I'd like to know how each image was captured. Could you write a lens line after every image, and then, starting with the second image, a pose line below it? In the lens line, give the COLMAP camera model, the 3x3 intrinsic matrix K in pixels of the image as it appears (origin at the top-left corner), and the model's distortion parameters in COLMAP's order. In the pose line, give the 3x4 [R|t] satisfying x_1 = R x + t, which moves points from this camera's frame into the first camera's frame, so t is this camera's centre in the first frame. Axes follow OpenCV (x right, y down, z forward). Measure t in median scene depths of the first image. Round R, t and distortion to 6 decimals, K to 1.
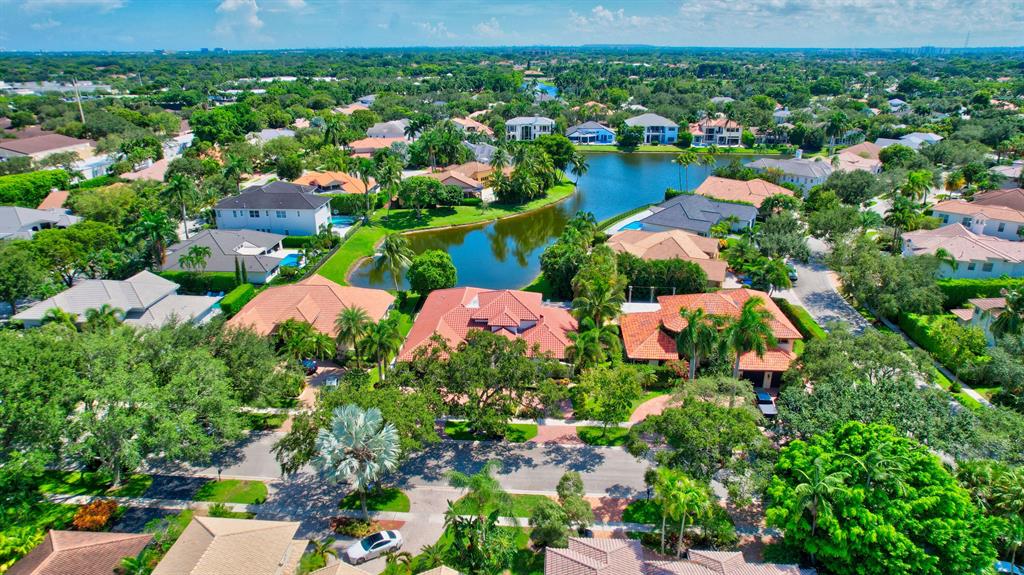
lens RADIAL K [[675.5, 0, 512.0], [0, 675.5, 287.5], [0, 0, 1]] dist [0.000073, 0.063143]
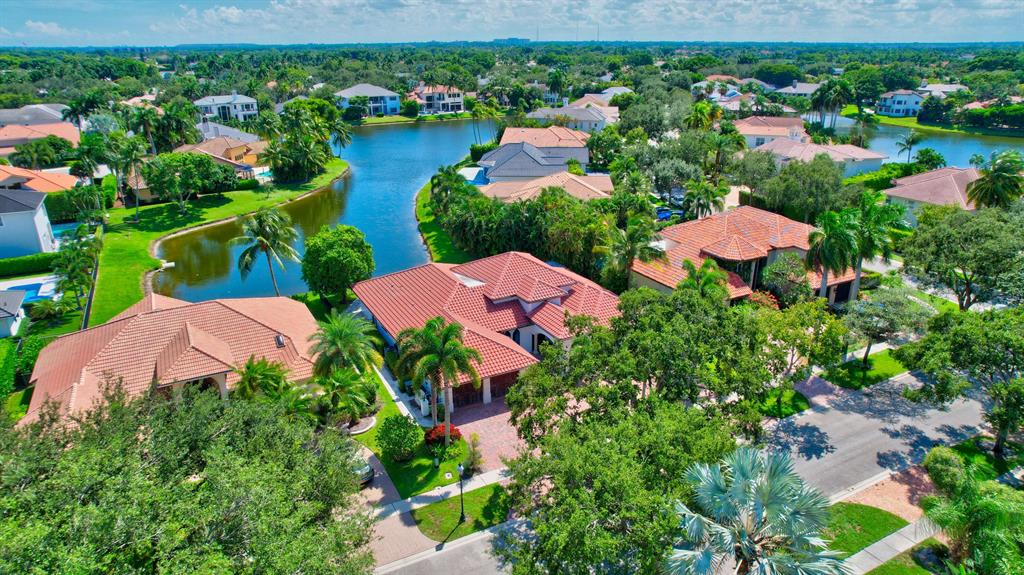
lens RADIAL K [[675.5, 0, 512.0], [0, 675.5, 287.5], [0, 0, 1]] dist [0.000073, 0.063143]
pose [[0.865424, -0.192911, 0.462414, -0.114038], [0.190022, 0.980330, 0.053343, 0.001420], [-0.463609, 0.041705, 0.885058, 0.129159]]
